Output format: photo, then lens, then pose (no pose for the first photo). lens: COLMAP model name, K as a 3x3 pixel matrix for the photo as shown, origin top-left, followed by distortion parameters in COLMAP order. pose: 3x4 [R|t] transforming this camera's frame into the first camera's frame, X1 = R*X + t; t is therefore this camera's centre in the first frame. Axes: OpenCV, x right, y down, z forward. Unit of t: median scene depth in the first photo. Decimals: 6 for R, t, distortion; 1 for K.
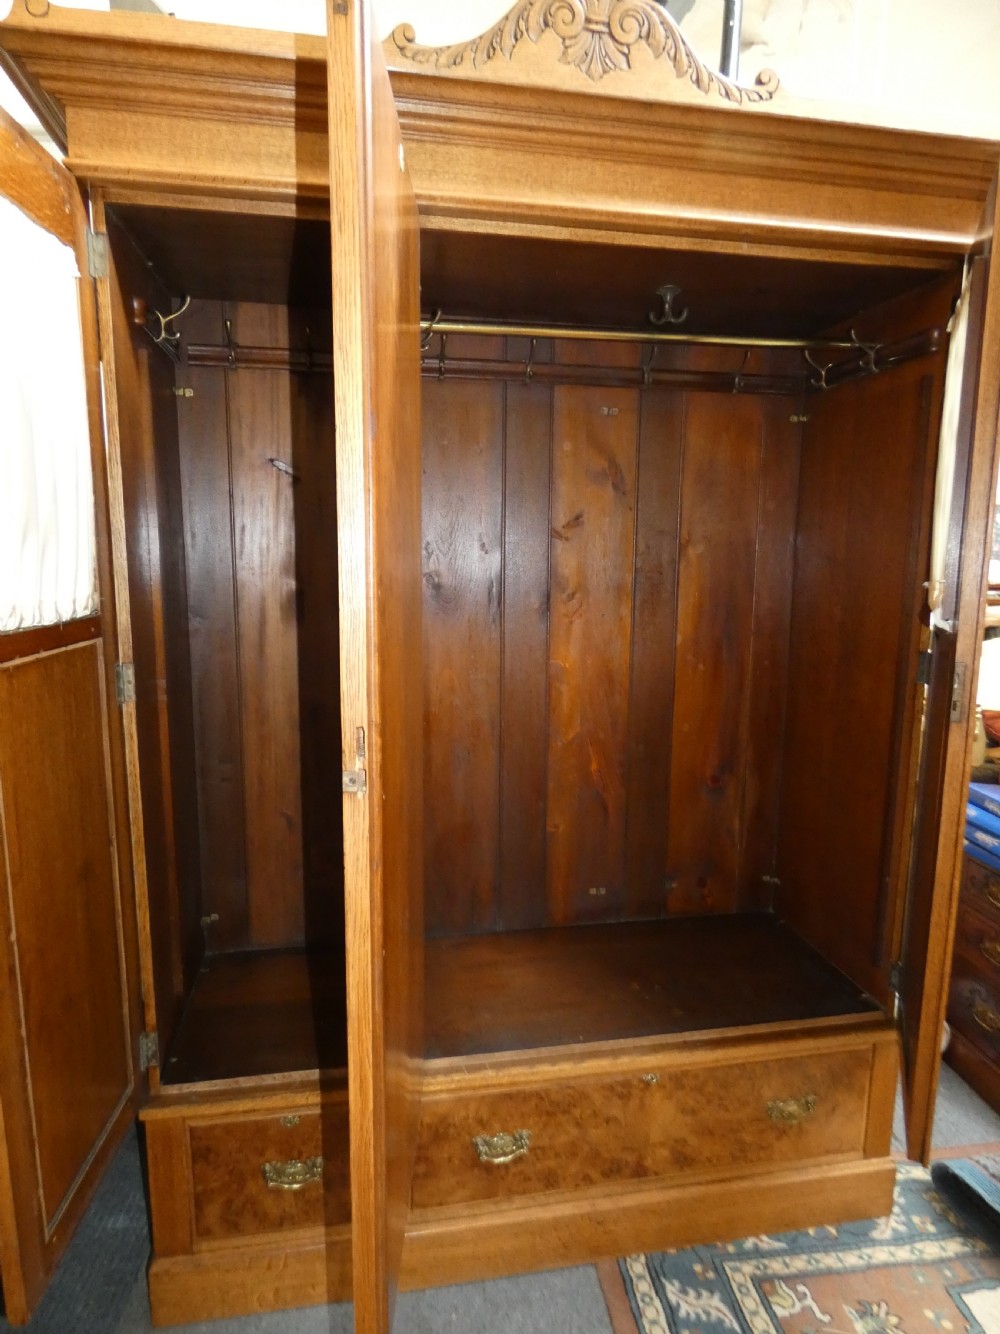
lens RADIAL K [[803.6, 0, 505.8], [0, 803.6, 671.6], [0, 0, 1]] dist [0.007420, -0.007946]
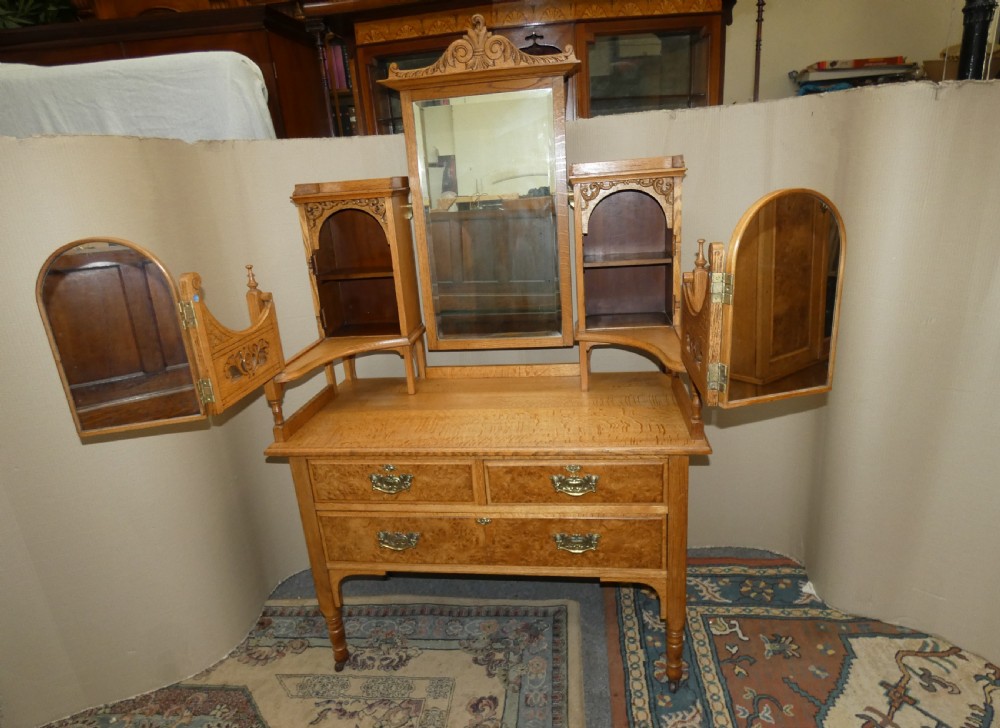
lens RADIAL K [[598.3, 0, 498.3], [0, 598.3, 360.2], [0, 0, 1]] dist [0.013531, -0.011358]
pose [[0.965308, -0.012669, -0.260808, 0.244559], [0.053875, 0.986994, 0.151460, 0.071643], [0.255497, -0.160256, 0.953435, -0.137865]]
